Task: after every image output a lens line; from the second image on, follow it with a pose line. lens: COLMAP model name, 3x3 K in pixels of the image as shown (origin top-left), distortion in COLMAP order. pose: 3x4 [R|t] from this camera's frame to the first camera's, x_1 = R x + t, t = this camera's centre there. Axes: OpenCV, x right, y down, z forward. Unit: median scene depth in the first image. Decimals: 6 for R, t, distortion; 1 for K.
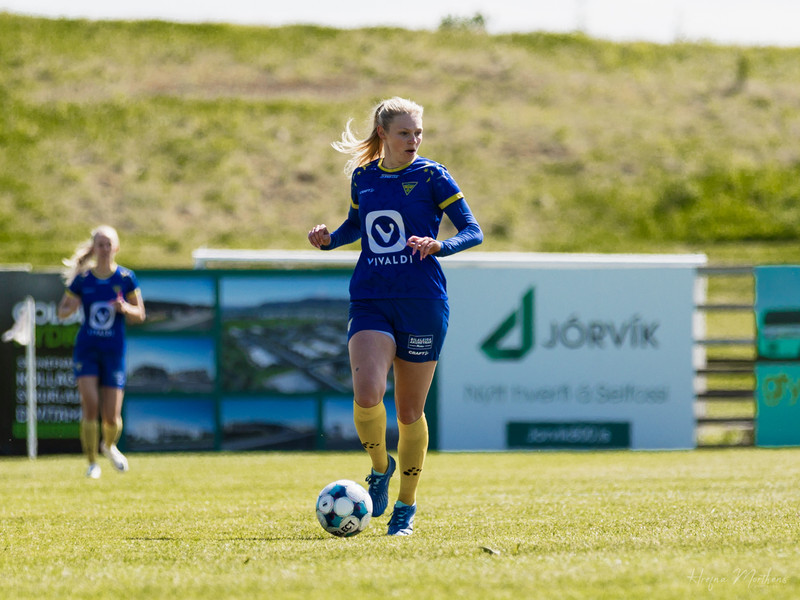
lens RADIAL K [[4495.0, 0, 359.5], [0, 4495.0, 301.3], [0, 0, 1]] dist [0.227531, 0.000000]
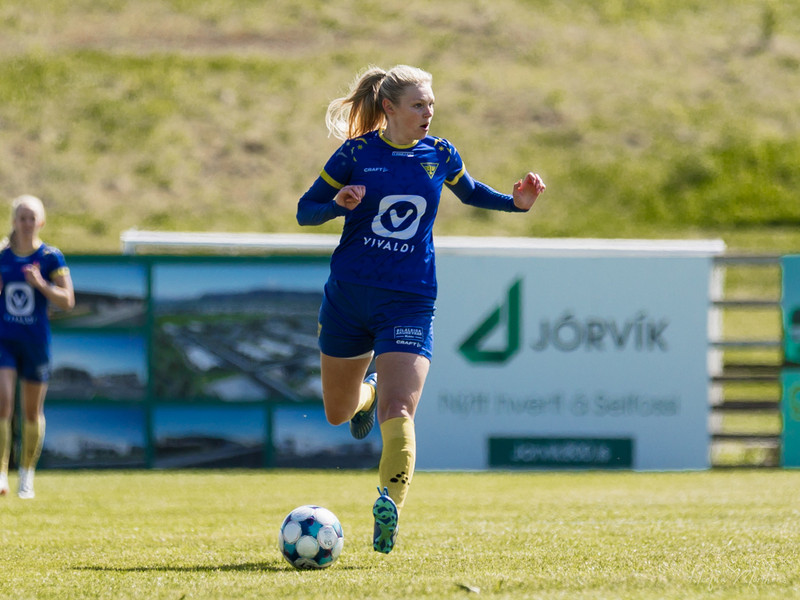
lens RADIAL K [[4495.0, 0, 443.3], [0, 4495.0, 305.0], [0, 0, 1]] dist [0.227531, 0.000000]
pose [[0.999952, 0.006775, -0.007118, 0.030022], [-0.006759, 0.999975, 0.002264, 0.000079], [0.007133, -0.002216, 0.999972, 0.149766]]
